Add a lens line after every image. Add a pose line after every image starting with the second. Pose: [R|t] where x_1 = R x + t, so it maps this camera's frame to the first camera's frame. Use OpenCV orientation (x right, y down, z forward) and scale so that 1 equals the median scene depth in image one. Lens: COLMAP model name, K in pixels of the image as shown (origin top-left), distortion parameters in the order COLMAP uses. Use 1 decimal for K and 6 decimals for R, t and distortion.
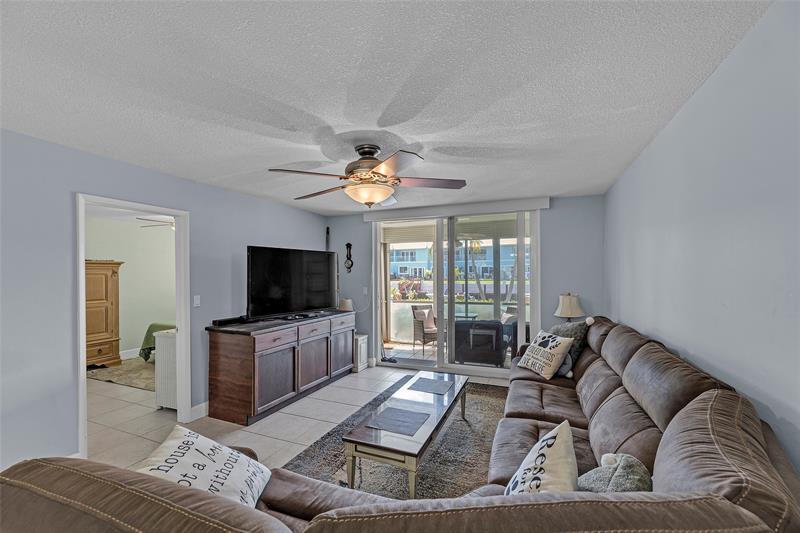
lens RADIAL K [[331.0, 0, 401.5], [0, 331.0, 270.4], [0, 0, 1]] dist [-0.002361, -0.000324]
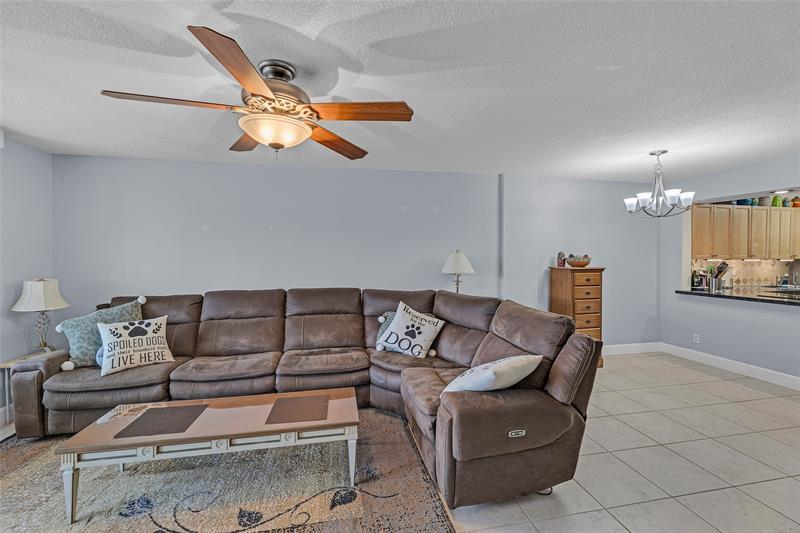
lens RADIAL K [[331.1, 0, 396.3], [0, 331.1, 258.2], [0, 0, 1]] dist [-0.000770, -0.000078]
pose [[-0.557269, 0.000372, 0.830332, -0.536203], [-0.000019, 1.000000, -0.000461, 0.025734], [-0.830332, -0.000273, -0.557269, 0.761194]]
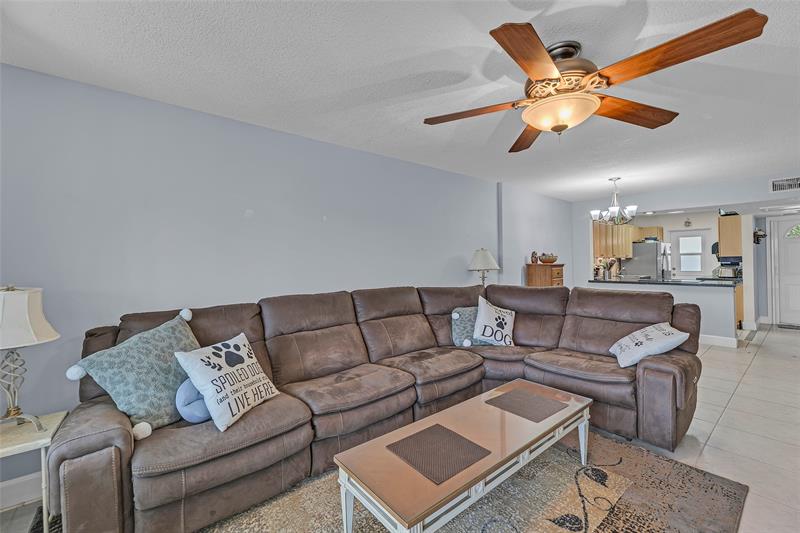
lens RADIAL K [[335.1, 0, 395.7], [0, 335.1, 259.1], [0, 0, 1]] dist [0.000045, 0.000277]
pose [[-0.885185, 0.018478, 0.464872, -0.064840], [0.012037, 0.999786, -0.016821, 0.051178], [-0.465084, -0.009294, -0.885218, 1.151447]]
